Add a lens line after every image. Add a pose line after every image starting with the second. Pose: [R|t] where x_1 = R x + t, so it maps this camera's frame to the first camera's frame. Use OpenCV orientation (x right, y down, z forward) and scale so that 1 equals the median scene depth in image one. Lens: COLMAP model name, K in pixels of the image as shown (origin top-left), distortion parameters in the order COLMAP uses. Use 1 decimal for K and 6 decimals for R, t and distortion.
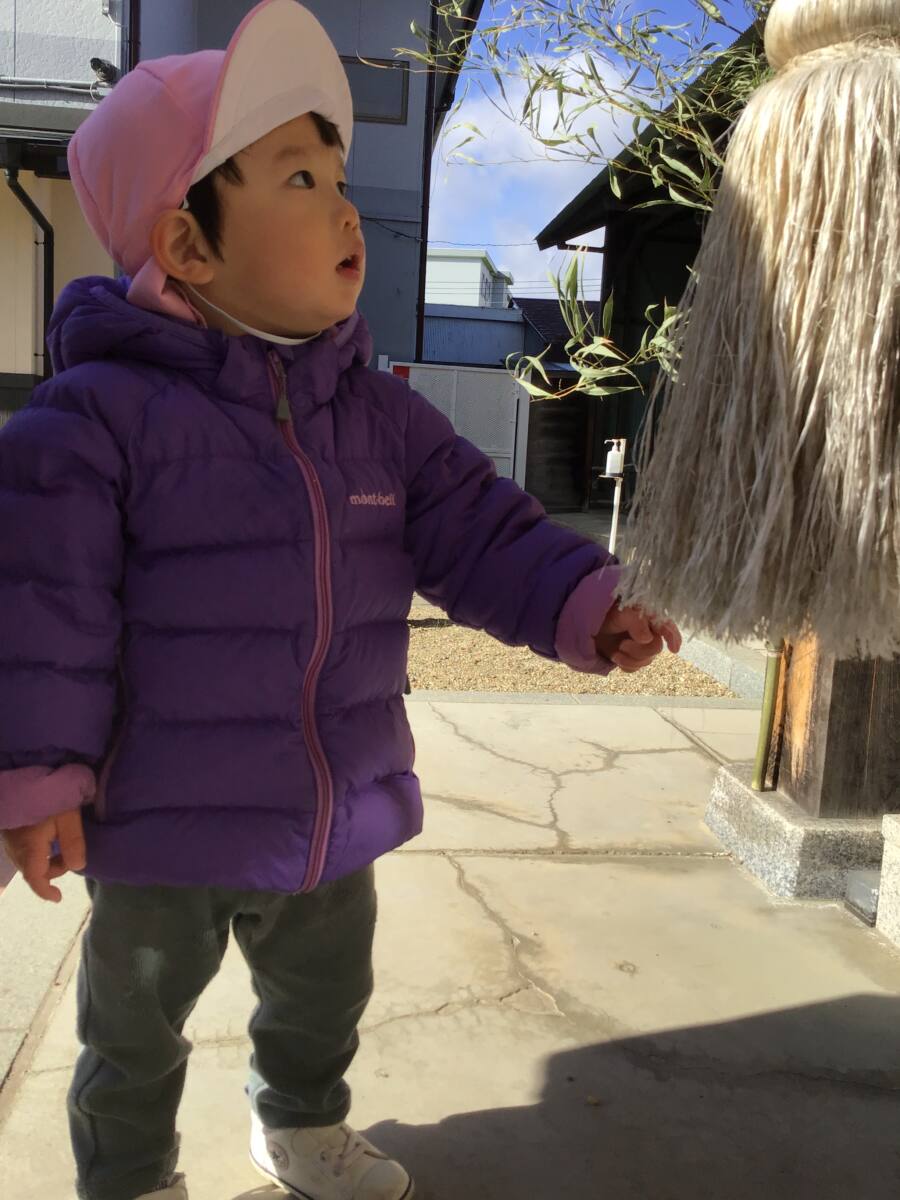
lens RADIAL K [[1066.0, 0, 445.3], [0, 1066.0, 591.7], [0, 0, 1]] dist [0.031851, -0.093221]
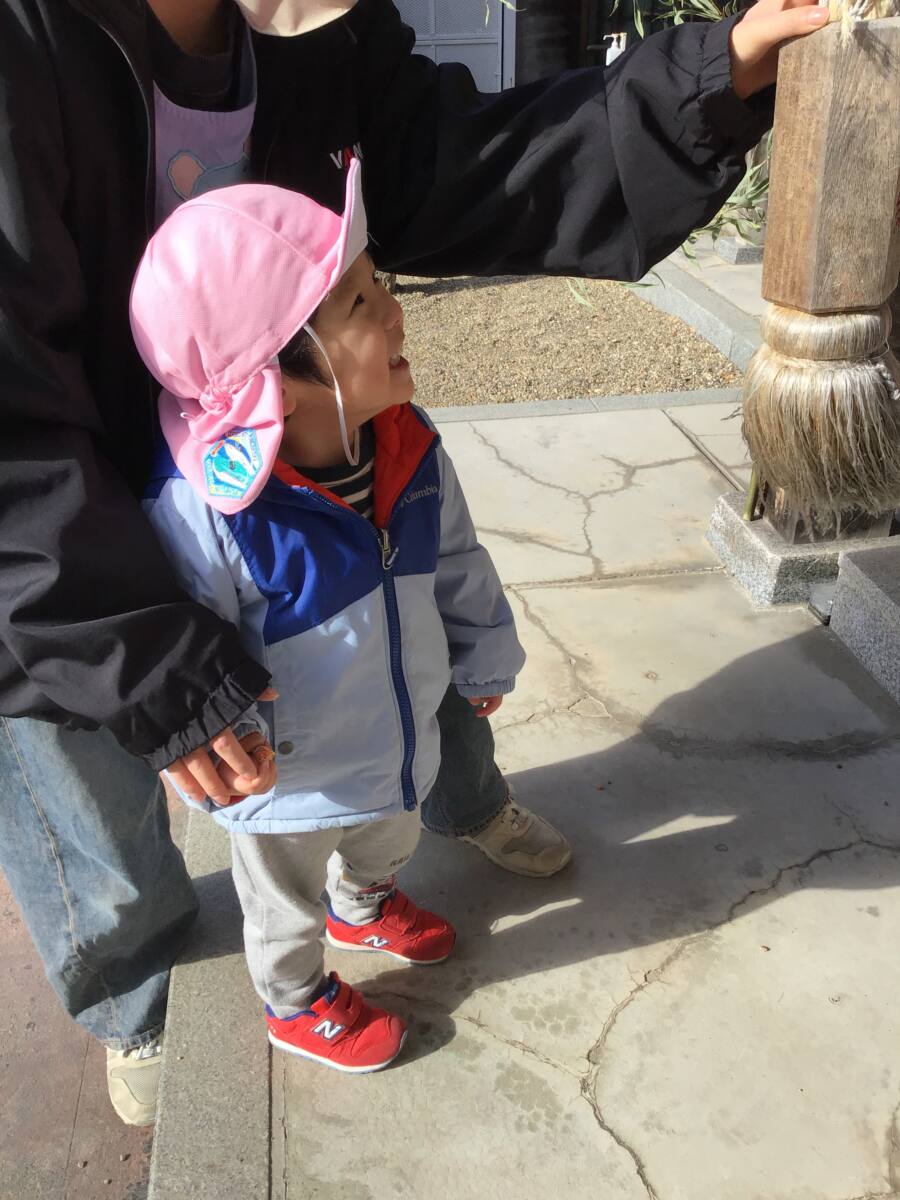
lens RADIAL K [[1066.0, 0, 450.7], [0, 1066.0, 601.7], [0, 0, 1]] dist [0.031851, -0.093221]
pose [[0.997806, -0.065966, -0.005634, -0.067009], [0.063508, 0.929631, 0.362978, -0.219731], [-0.018707, -0.362540, 0.931780, -0.237341]]
